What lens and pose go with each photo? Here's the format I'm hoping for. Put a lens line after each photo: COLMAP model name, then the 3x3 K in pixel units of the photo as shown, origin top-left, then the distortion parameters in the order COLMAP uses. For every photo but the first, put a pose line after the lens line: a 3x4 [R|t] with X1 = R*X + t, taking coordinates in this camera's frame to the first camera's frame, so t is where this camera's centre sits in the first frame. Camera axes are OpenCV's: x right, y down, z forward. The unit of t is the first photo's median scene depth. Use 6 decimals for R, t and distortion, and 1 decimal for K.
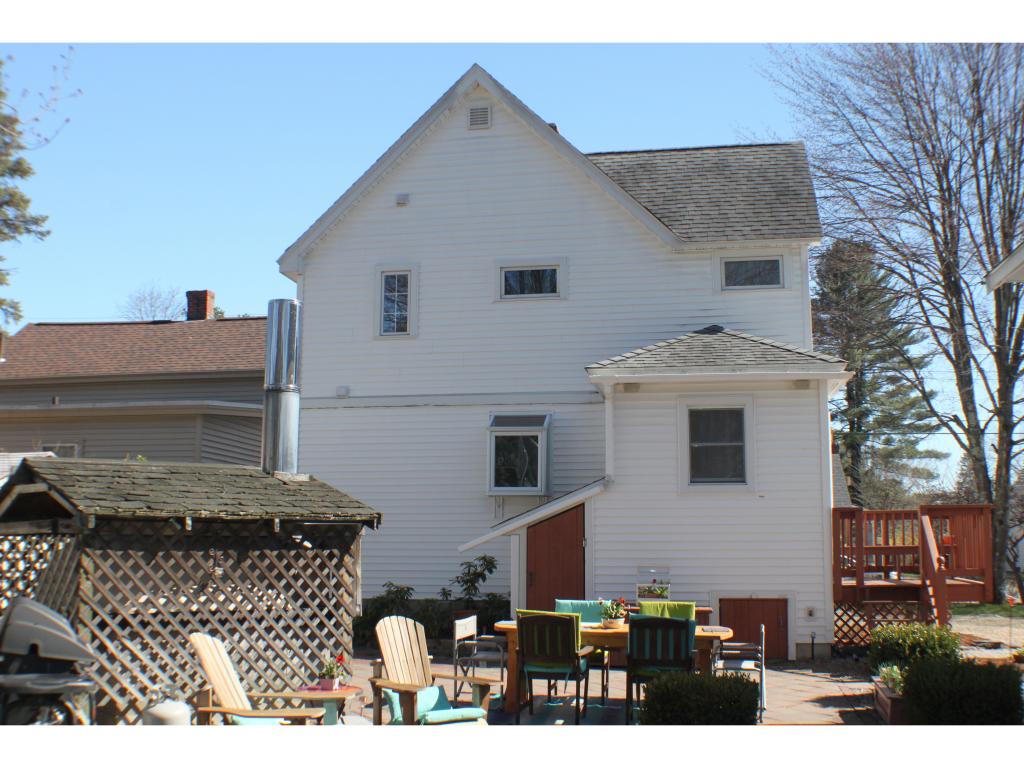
lens RADIAL K [[1094.1, 0, 512.0], [0, 1094.1, 384.0], [0, 0, 1]] dist [-0.084841, 0.007100]
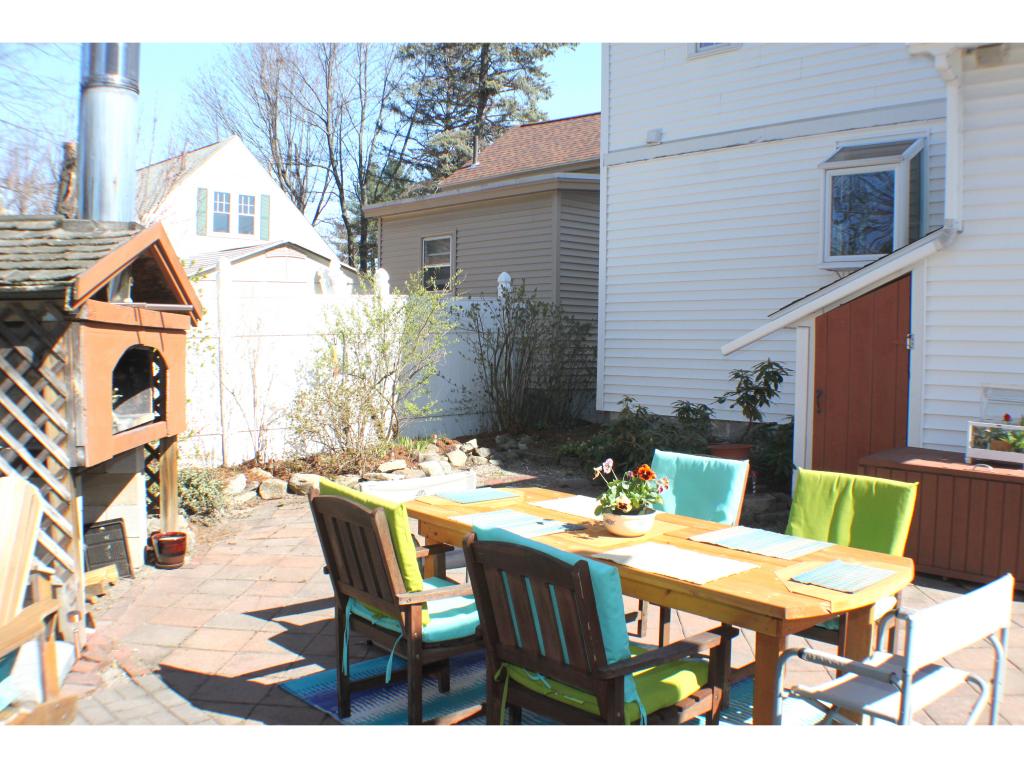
lens RADIAL K [[984.6, 0, 512.0], [0, 984.6, 384.0], [0, 0, 1]] dist [-0.143970, -0.001598]
pose [[0.791683, 0.033968, -0.609987, 0.204587], [0.079232, 0.984312, 0.157647, 0.070568], [0.605772, -0.173137, 0.776572, 0.475916]]
